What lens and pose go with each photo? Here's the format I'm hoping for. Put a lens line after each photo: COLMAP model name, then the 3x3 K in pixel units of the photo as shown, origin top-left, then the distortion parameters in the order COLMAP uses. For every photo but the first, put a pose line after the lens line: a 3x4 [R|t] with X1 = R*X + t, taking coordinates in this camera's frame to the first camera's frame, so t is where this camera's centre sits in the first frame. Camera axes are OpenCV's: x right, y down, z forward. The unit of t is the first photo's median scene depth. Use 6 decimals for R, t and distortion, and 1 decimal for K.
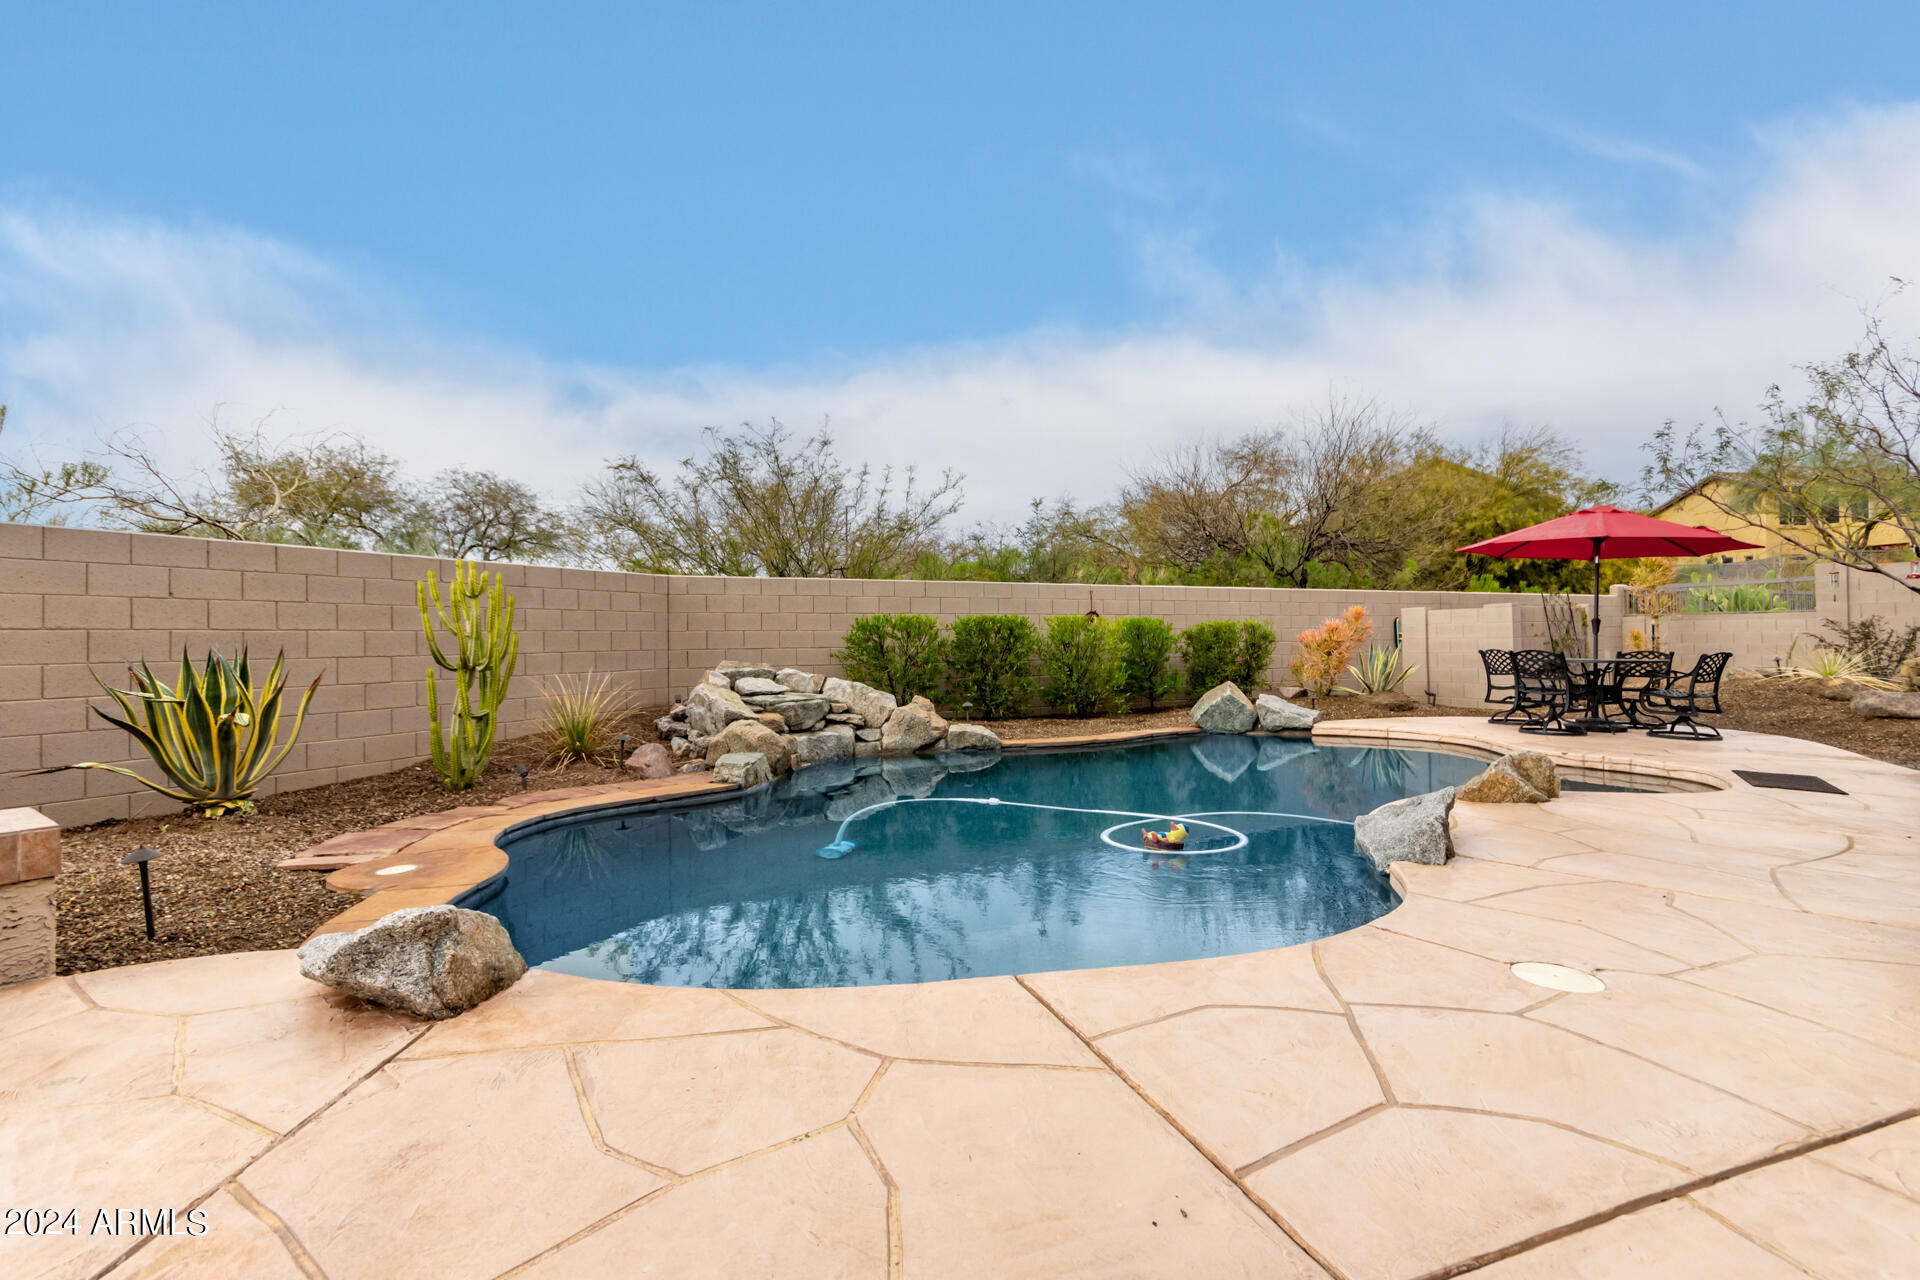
lens RADIAL K [[925.7, 0, 964.5], [0, 925.7, 638.1], [0, 0, 1]] dist [0.004503, 0.000180]
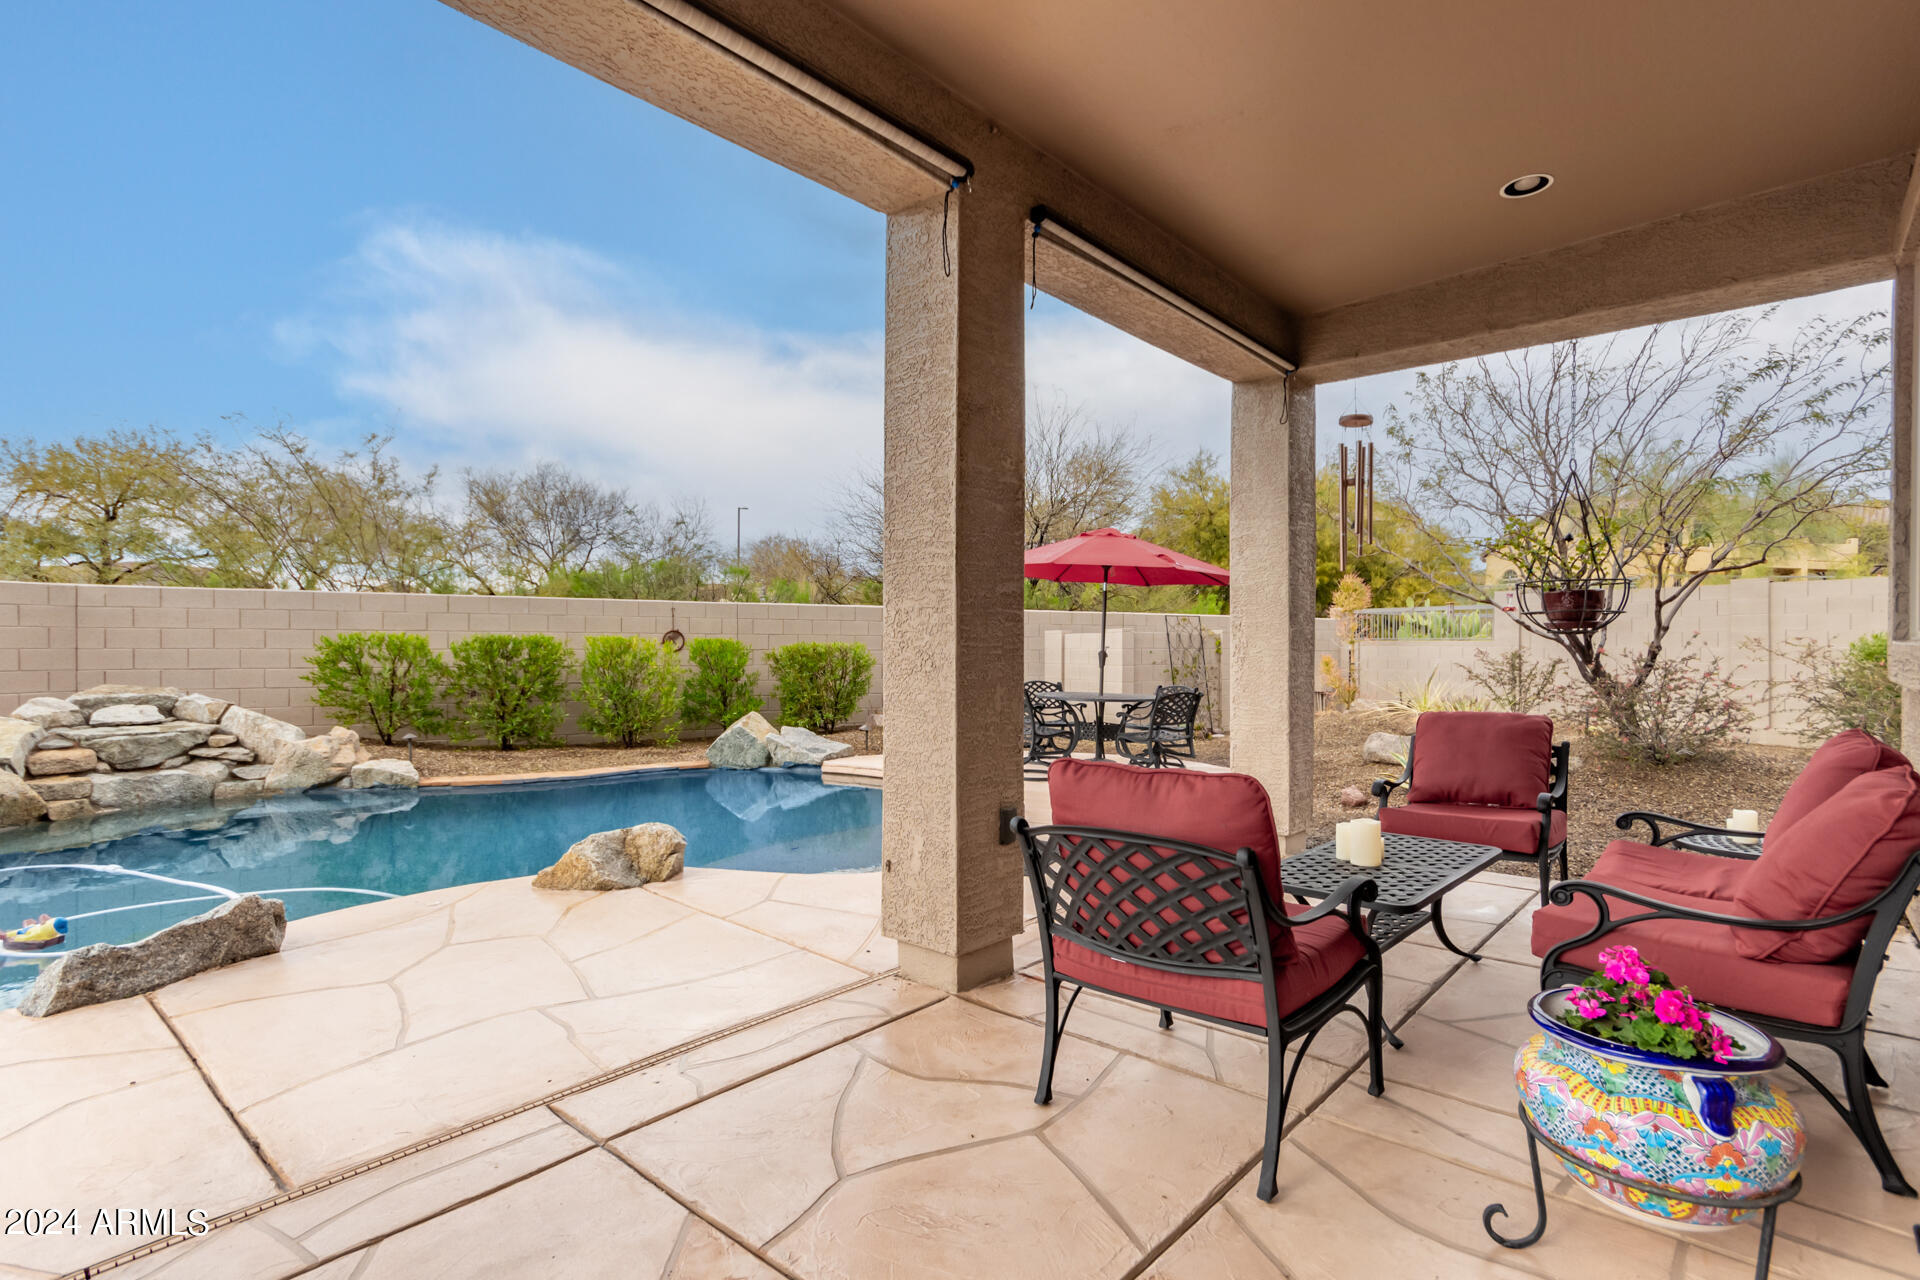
lens RADIAL K [[925.7, 0, 954.2], [0, 925.7, 641.1], [0, 0, 1]] dist [0.004503, 0.000180]
pose [[0.998988, 0.016105, 0.042004, 0.512181], [-0.016093, 0.999870, -0.000625, -0.029438], [-0.042008, -0.000052, 0.999117, 0.089287]]
